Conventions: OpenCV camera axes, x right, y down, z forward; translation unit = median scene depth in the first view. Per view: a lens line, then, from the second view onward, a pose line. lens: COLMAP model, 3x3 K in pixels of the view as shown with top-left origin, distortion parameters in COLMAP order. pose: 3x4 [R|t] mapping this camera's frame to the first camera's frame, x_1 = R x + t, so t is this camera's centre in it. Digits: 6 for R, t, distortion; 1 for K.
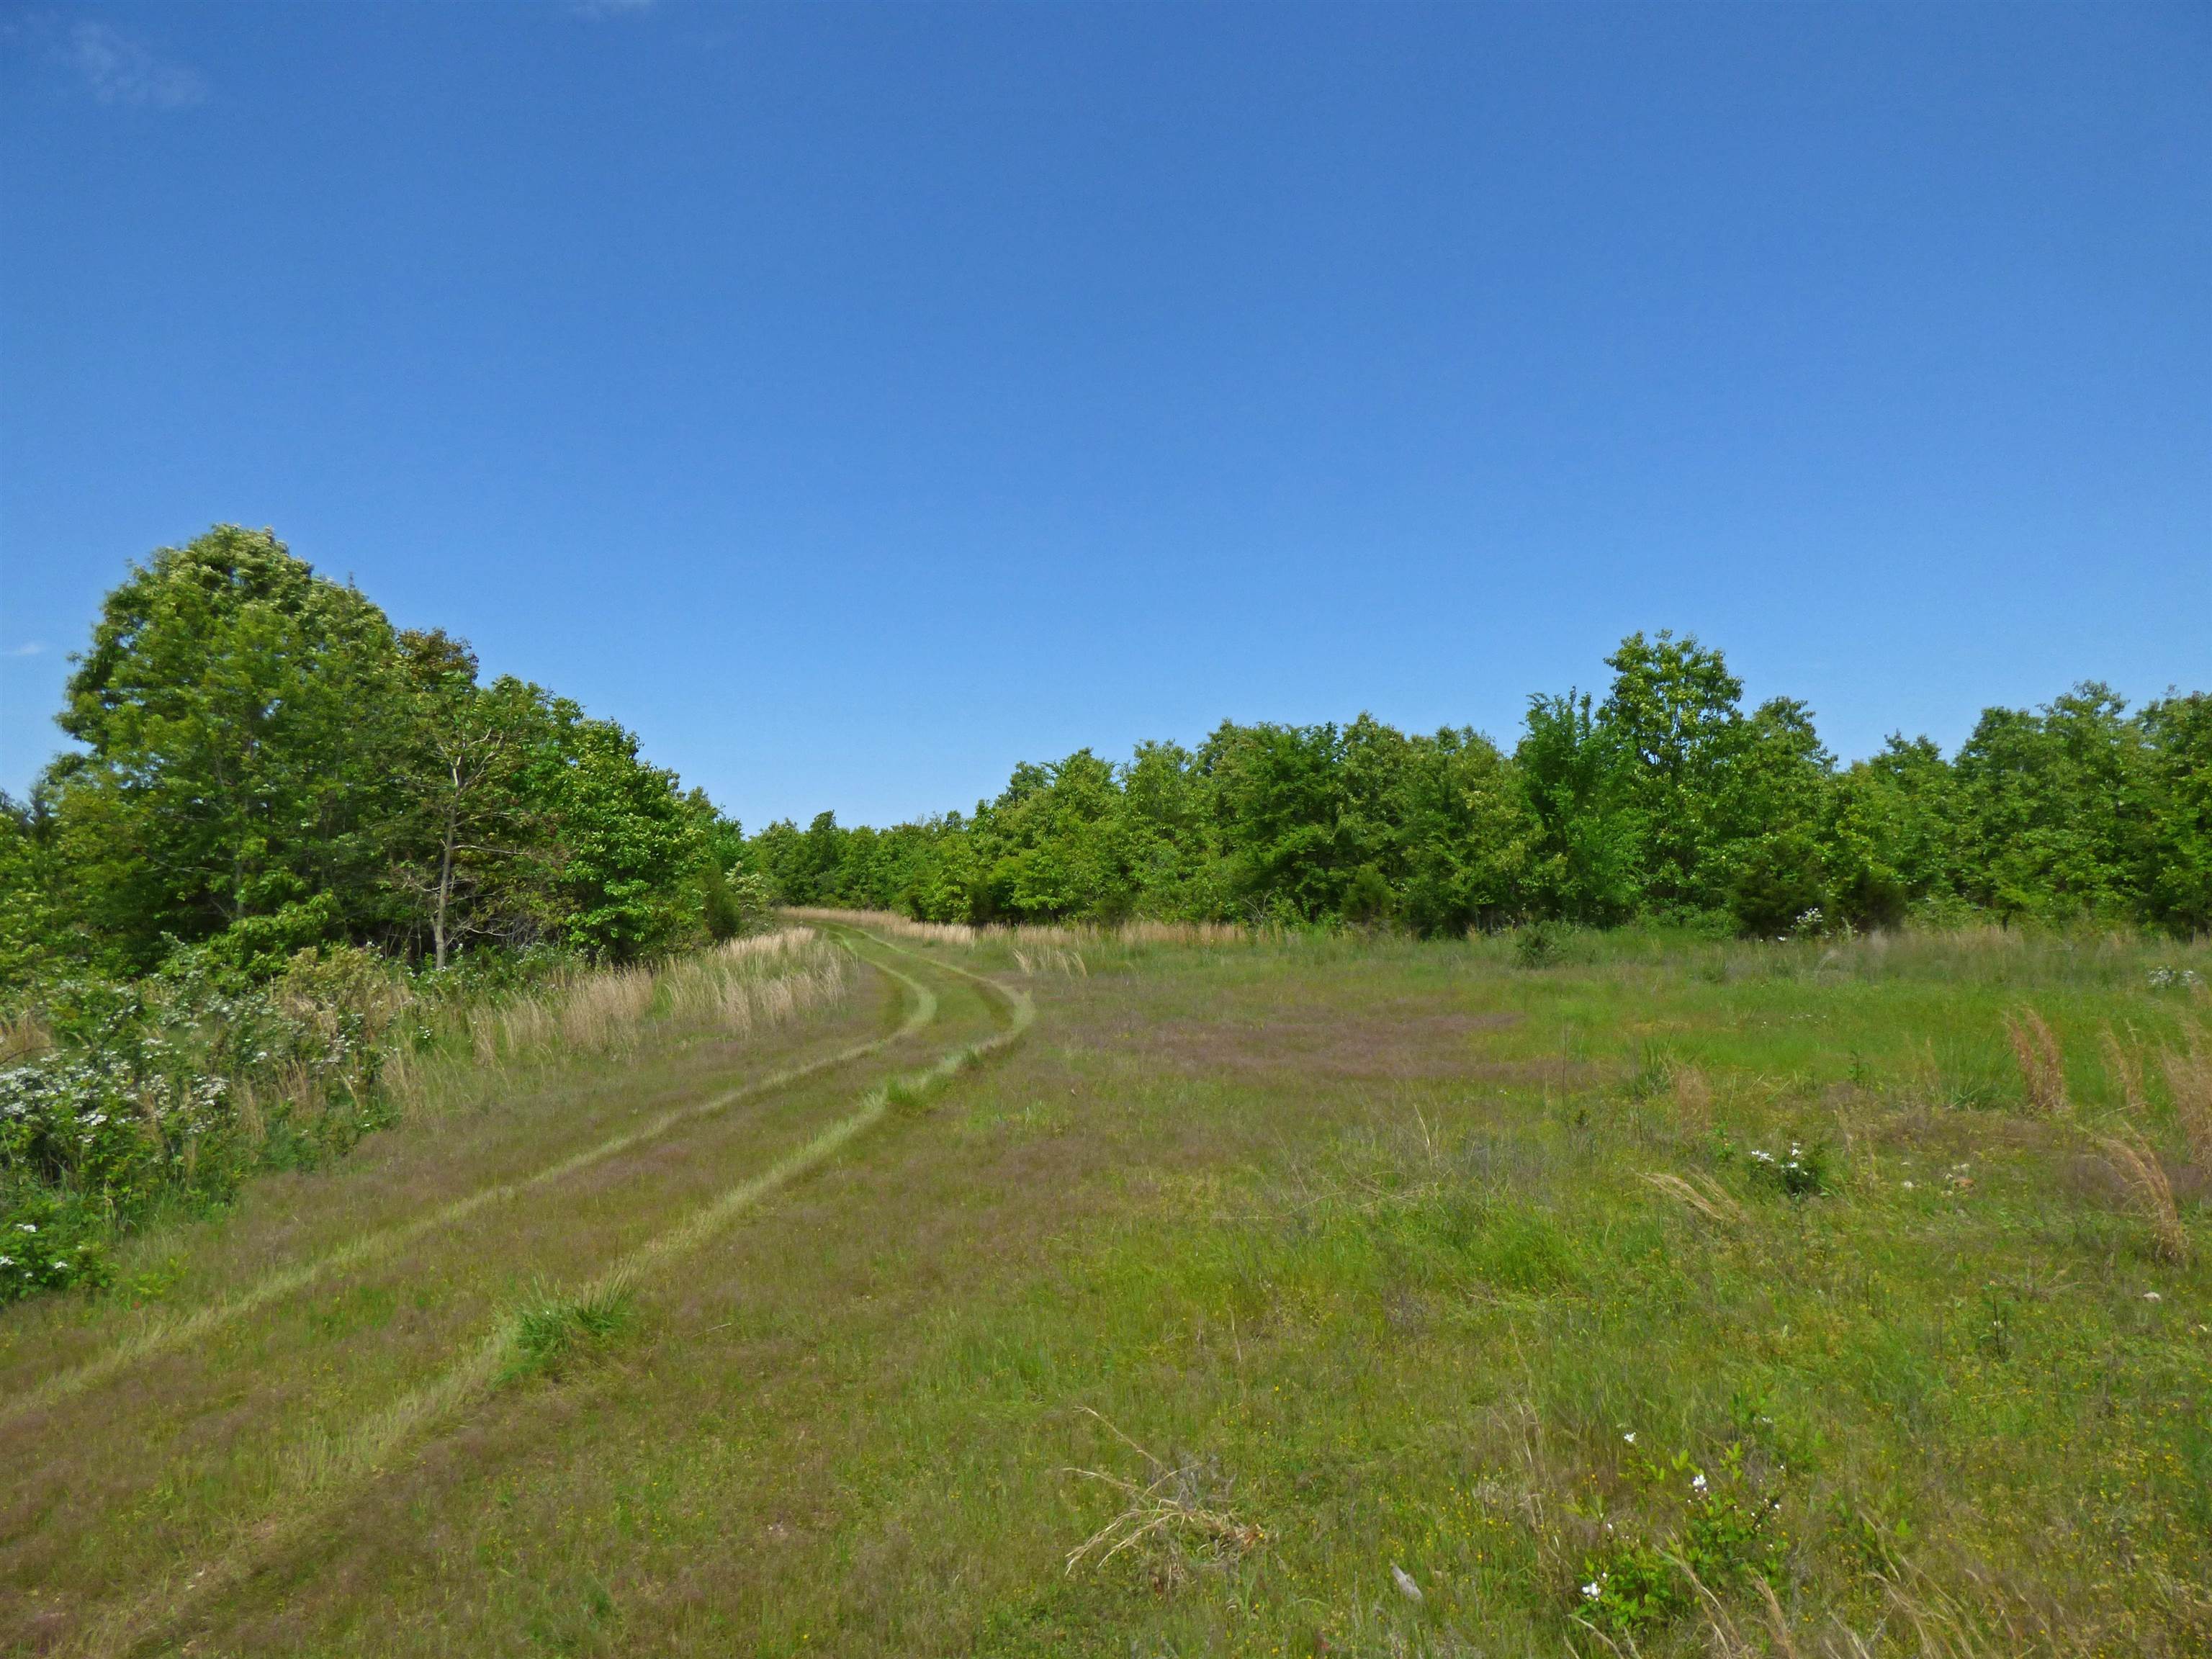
lens RADIAL K [[1324.6, 0, 1129.0], [0, 1324.6, 831.8], [0, 0, 1]] dist [-0.017260, 0.004668]
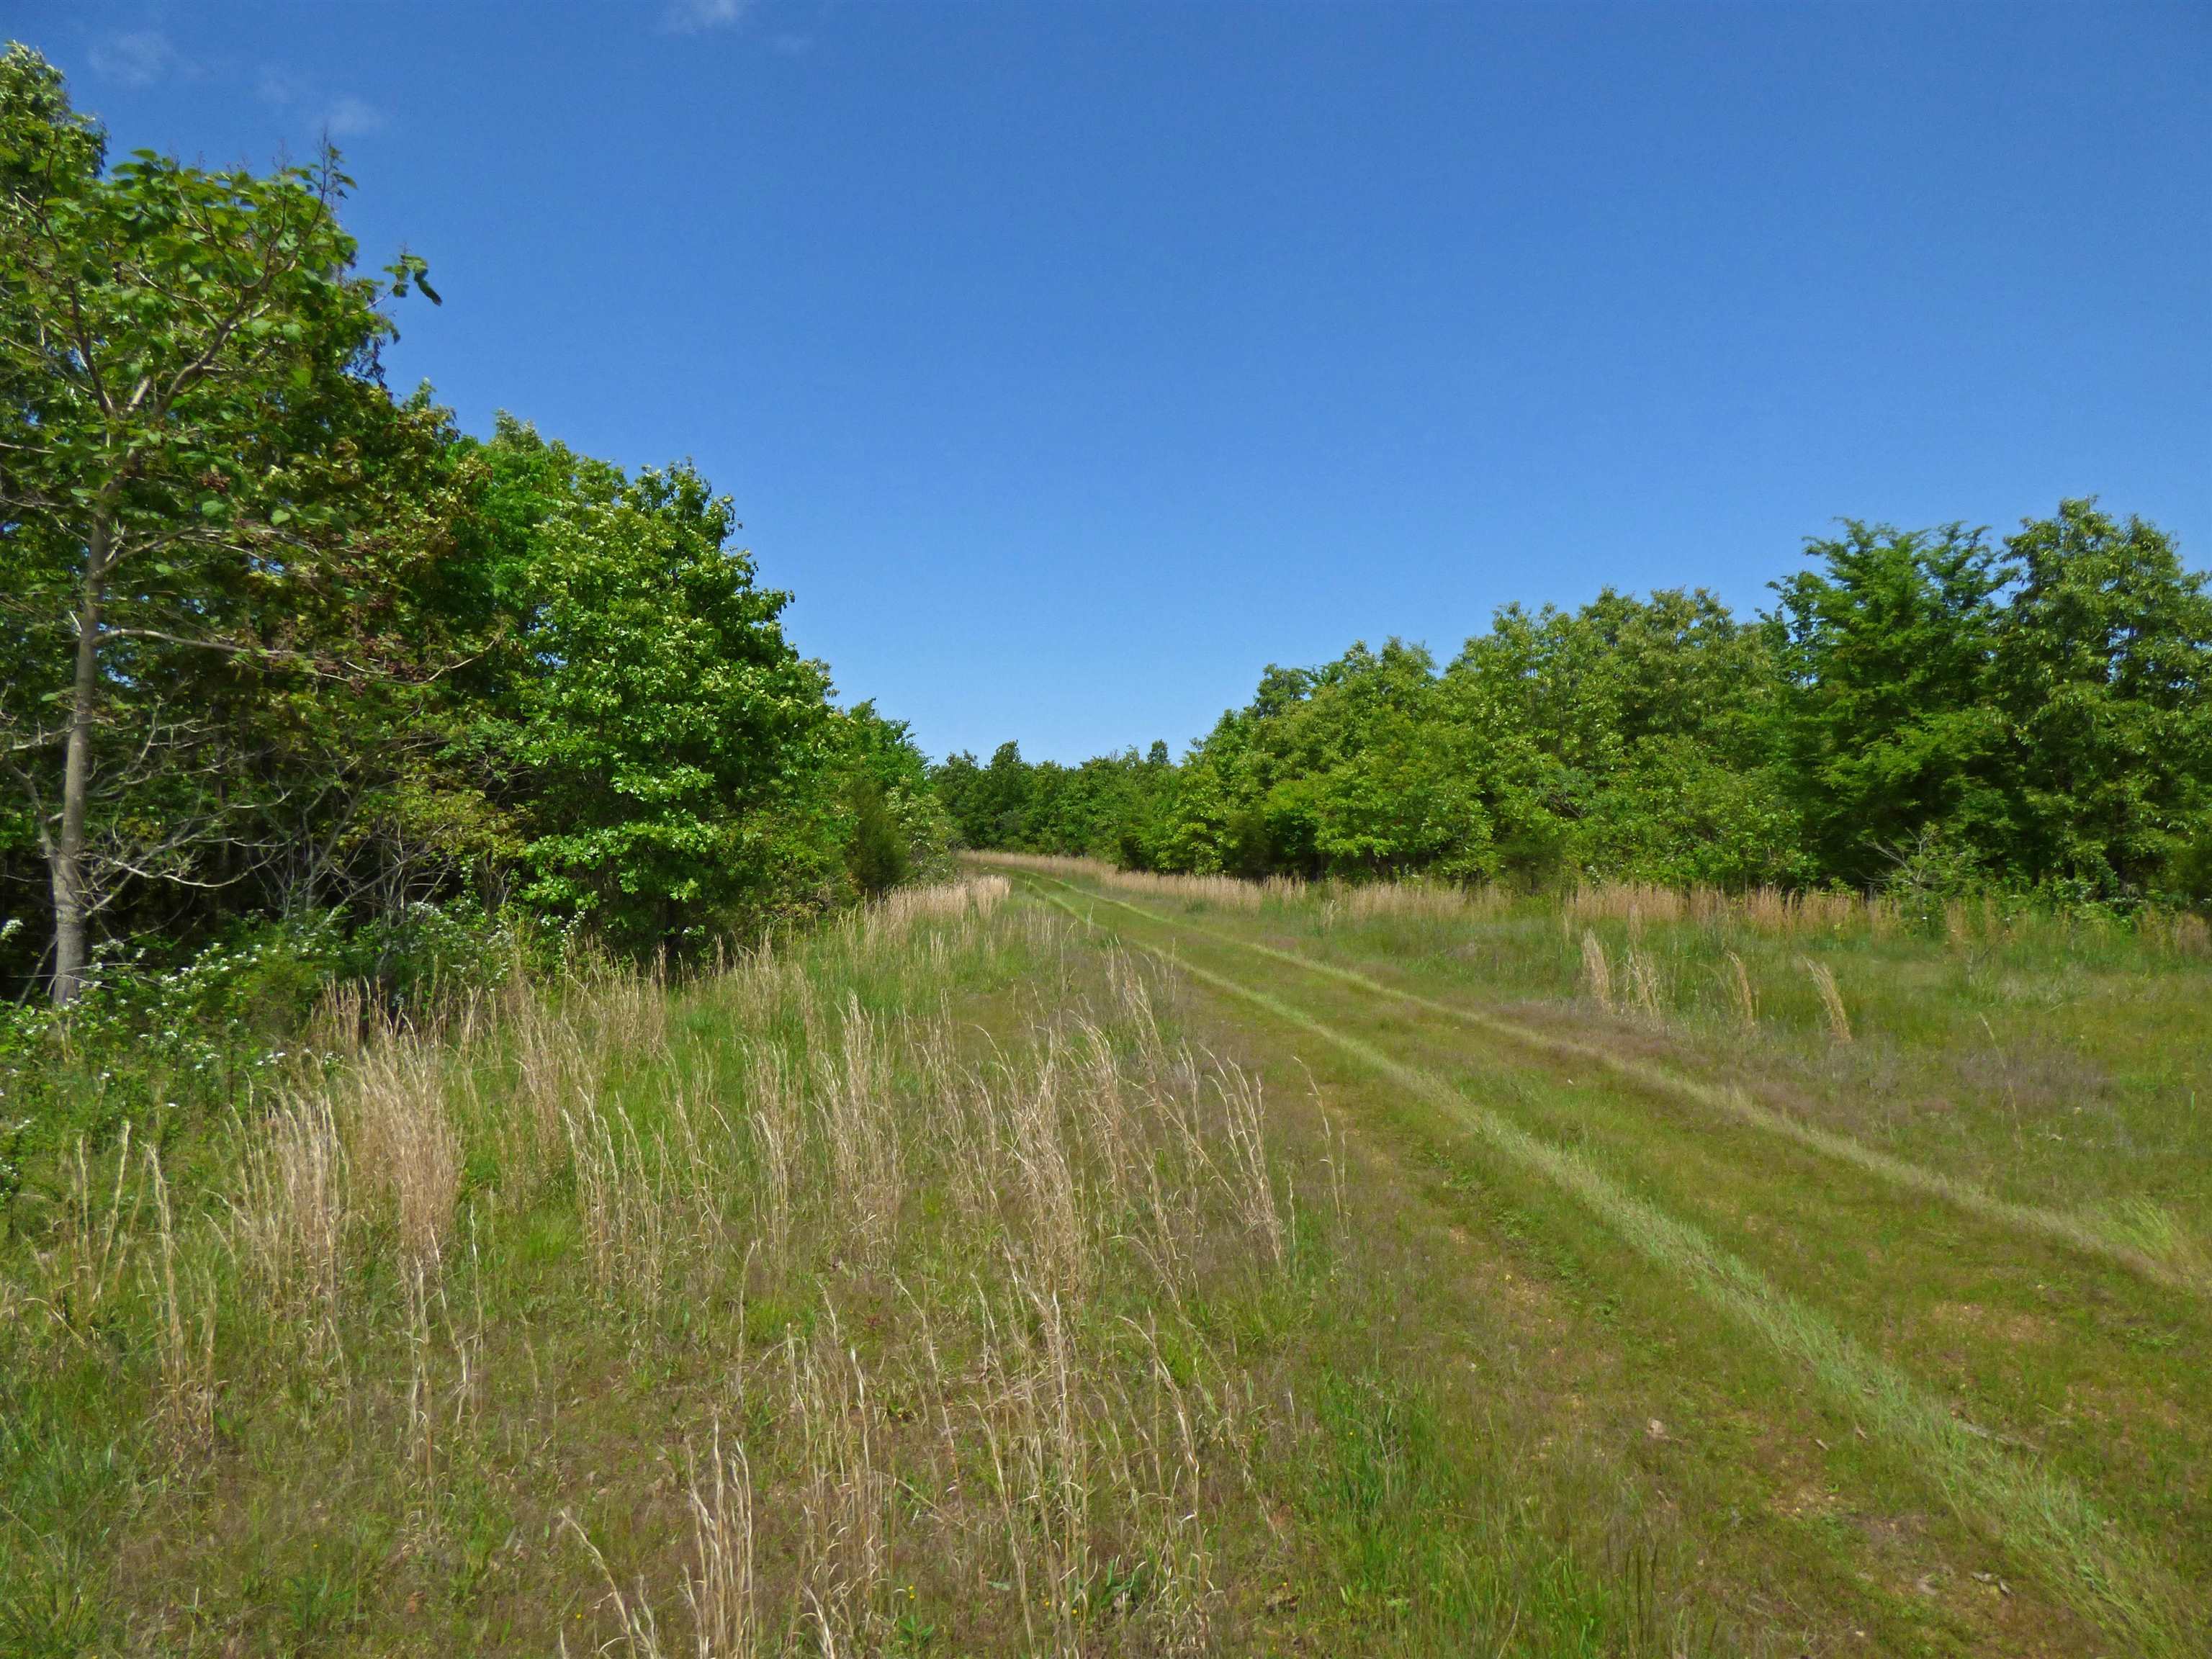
lens RADIAL K [[1324.6, 0, 1095.4], [0, 1324.6, 833.4], [0, 0, 1]] dist [-0.017260, 0.004668]
pose [[0.988399, 0.021484, -0.150353, -0.088776], [-0.015790, 0.999116, 0.038966, 0.021572], [0.151058, -0.036140, 0.987864, 0.312930]]
